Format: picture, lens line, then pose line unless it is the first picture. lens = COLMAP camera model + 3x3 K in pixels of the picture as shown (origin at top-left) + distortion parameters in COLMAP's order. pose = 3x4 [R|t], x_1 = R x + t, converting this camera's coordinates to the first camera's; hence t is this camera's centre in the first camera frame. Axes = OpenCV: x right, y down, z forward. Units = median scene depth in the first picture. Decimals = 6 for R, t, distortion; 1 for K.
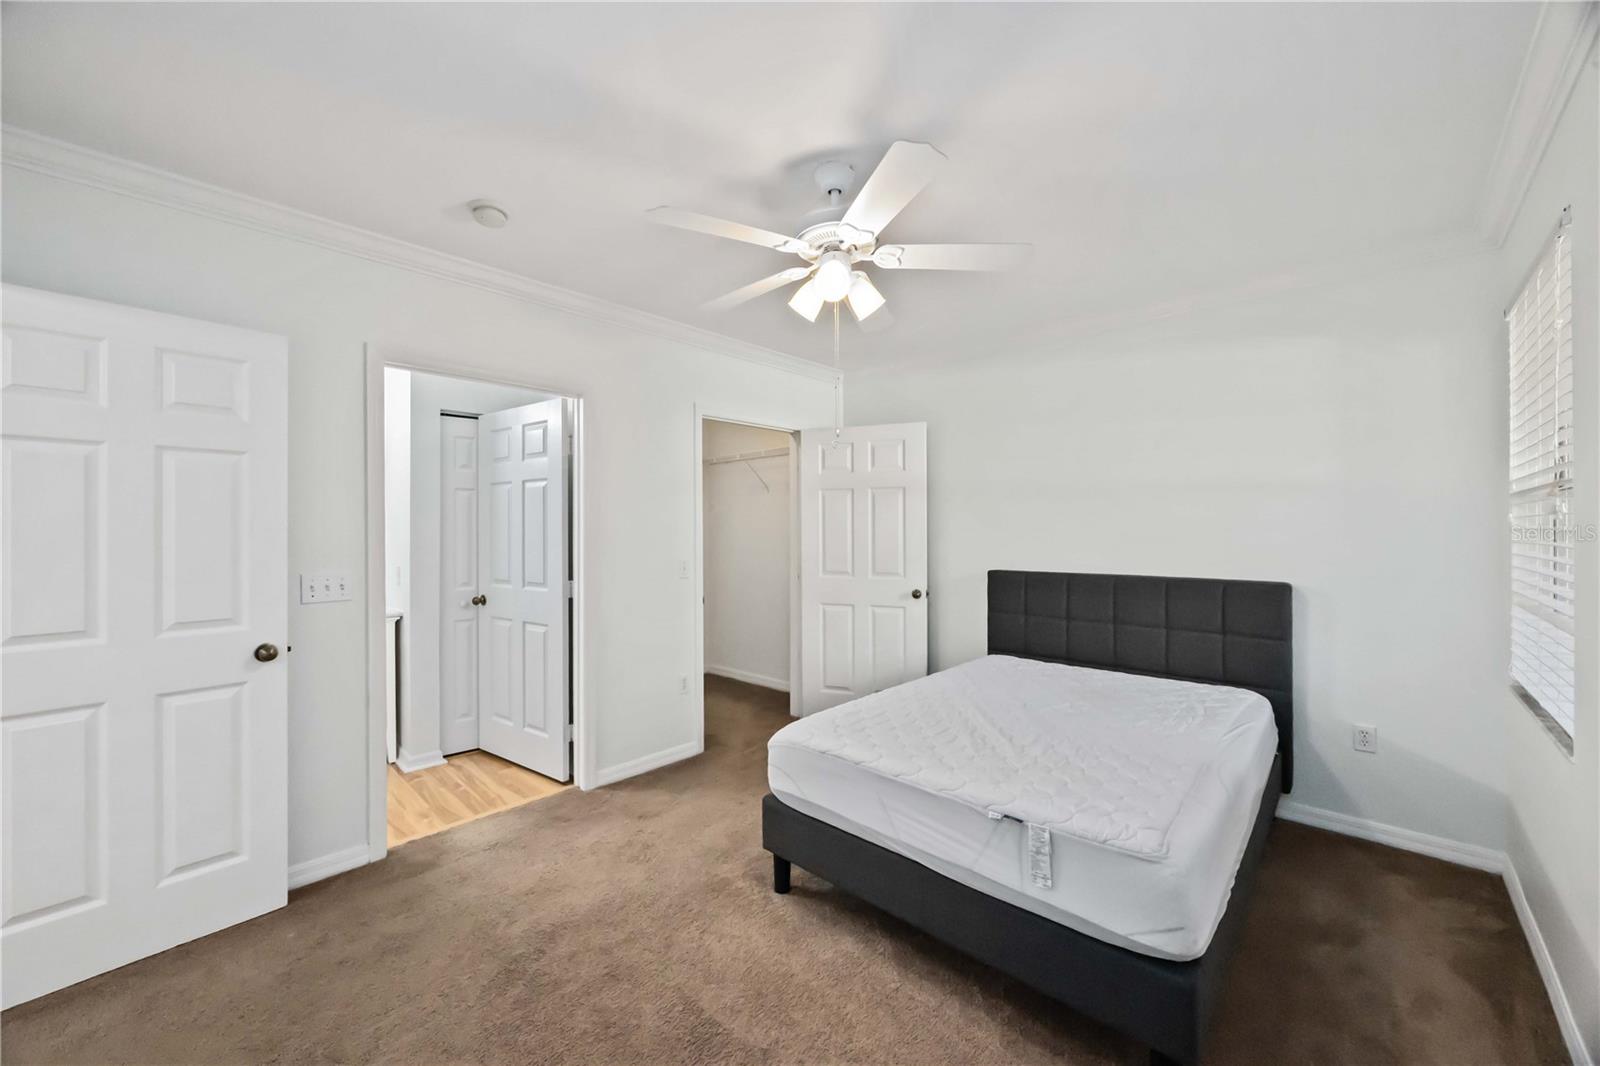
lens RADIAL K [[601.4, 0, 800.0], [0, 601.4, 533.0], [0, 0, 1]] dist [-0.004872, -0.000210]
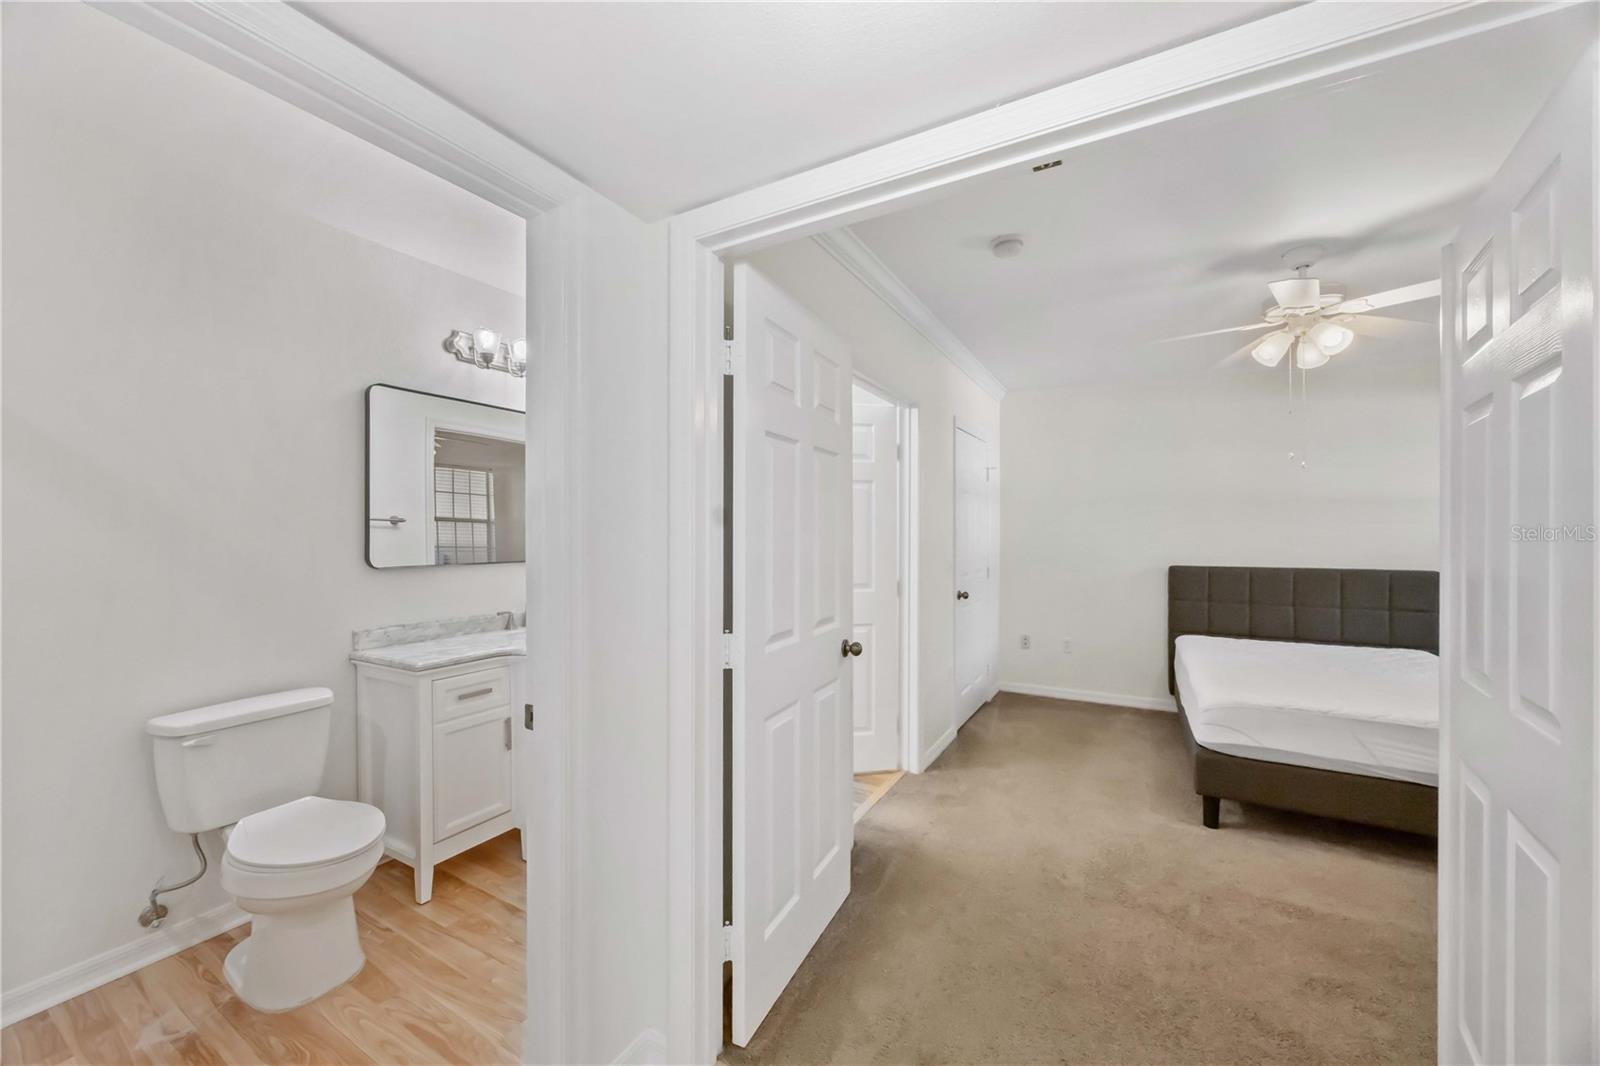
lens RADIAL K [[601.4, 0, 800.0], [0, 601.4, 533.0], [0, 0, 1]] dist [-0.004872, -0.000210]
pose [[0.972187, 0.003227, 0.234184, -0.896846], [-0.002276, 0.999988, -0.004331, 0.004385], [-0.234195, 0.003678, 0.972183, 0.006601]]
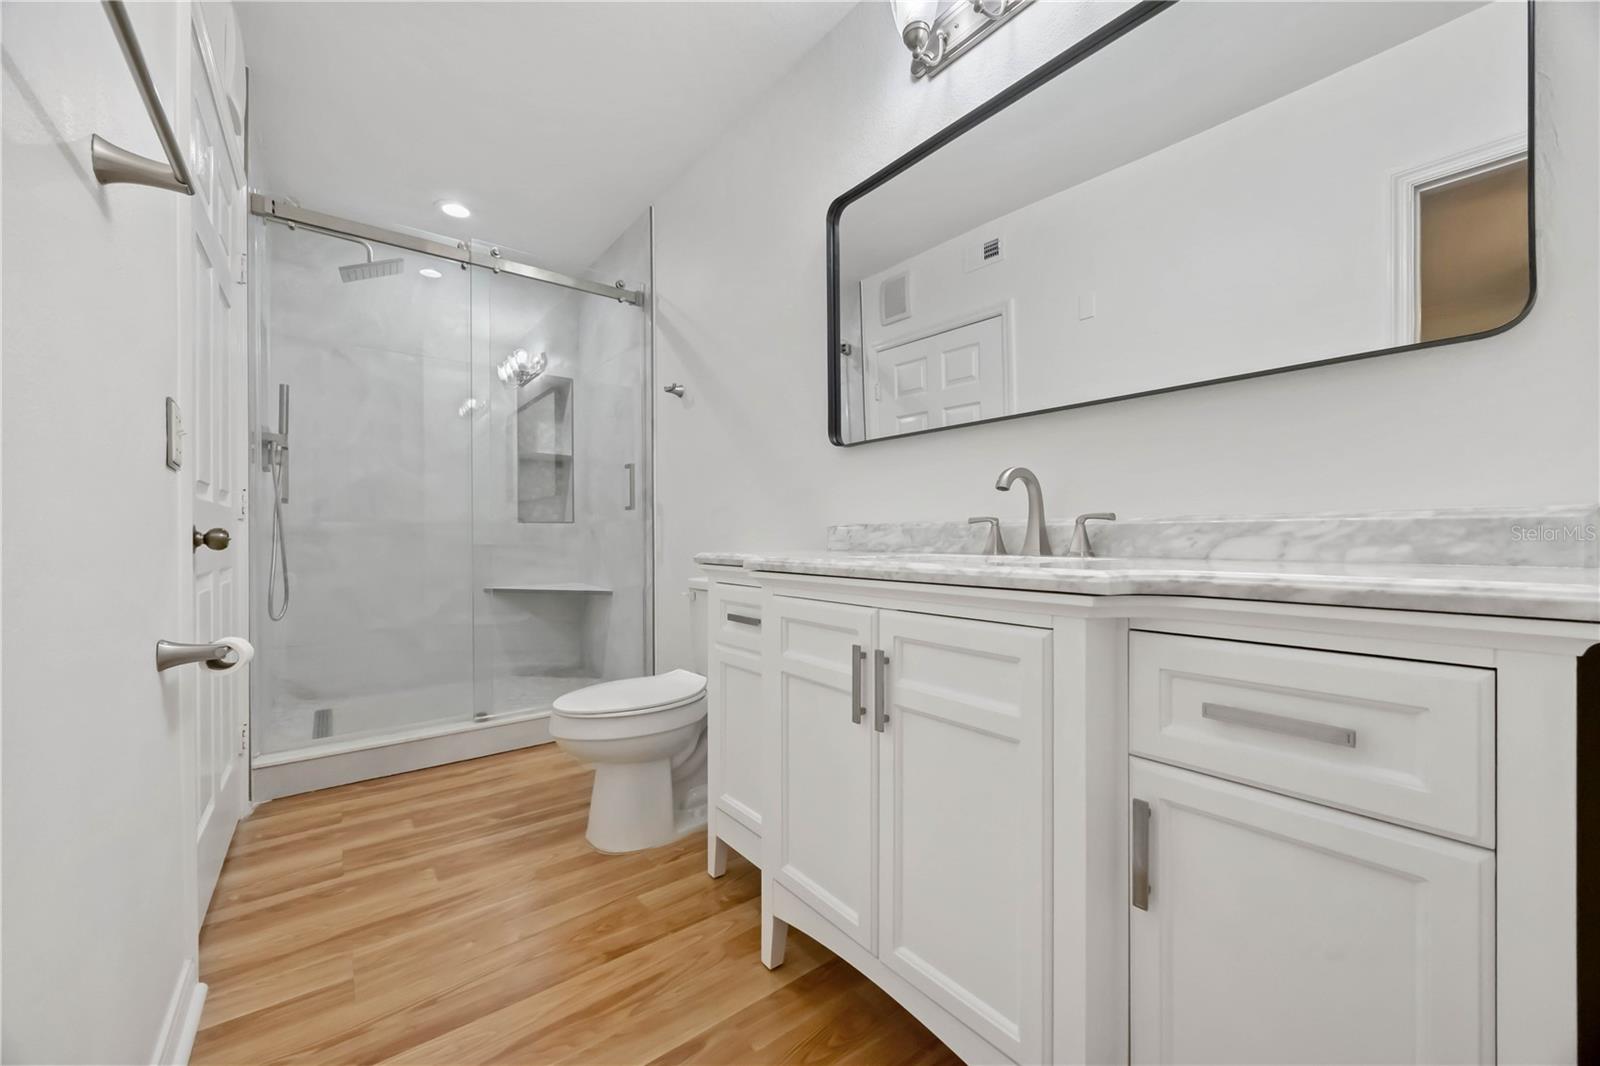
lens RADIAL K [[614.7, 0, 797.5], [0, 614.7, 537.0], [0, 0, 1]] dist [0.000341, 0.000084]
pose [[-0.151929, 0.007779, -0.988361, -0.617635], [-0.000842, 0.999968, 0.008000, 0.146131], [0.988391, 0.002048, -0.151918, 1.034571]]
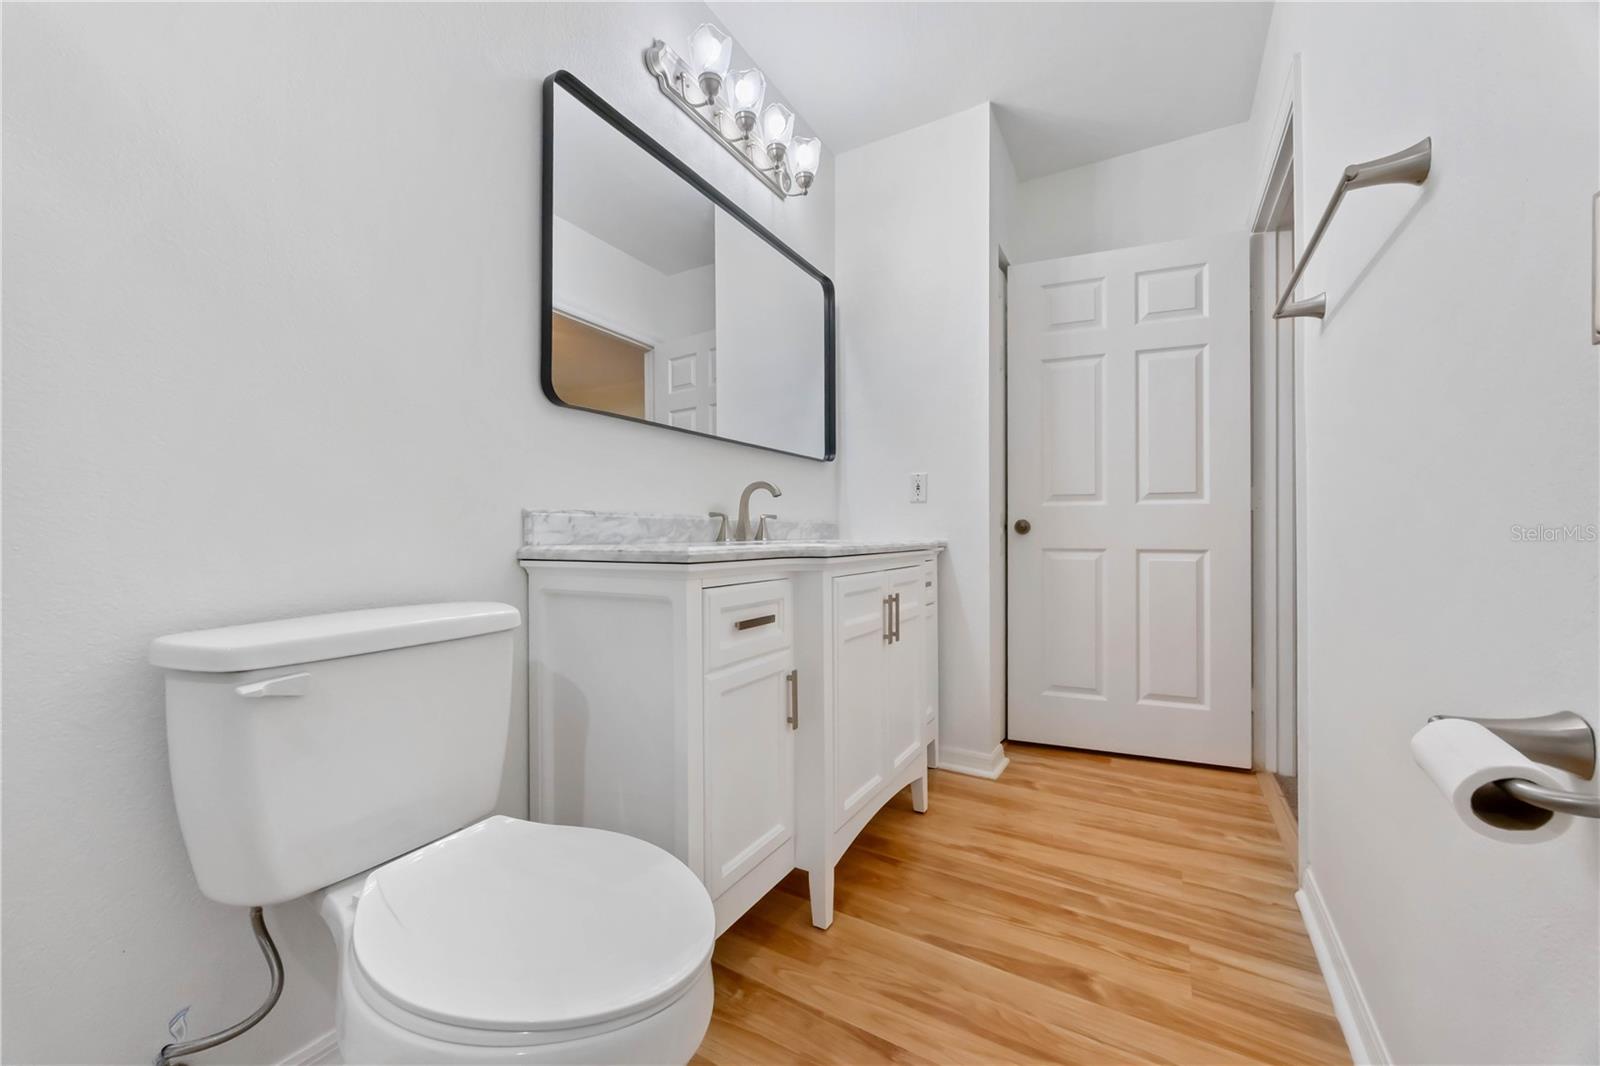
lens RADIAL K [[609.4, 0, 795.7], [0, 609.4, 529.8], [0, 0, 1]] dist [-0.001320, 0.000373]
pose [[0.974568, 0.006521, 0.223996, -1.207444], [-0.004038, 0.999925, -0.011542, 0.158899], [-0.224055, 0.010344, 0.974522, 0.464625]]
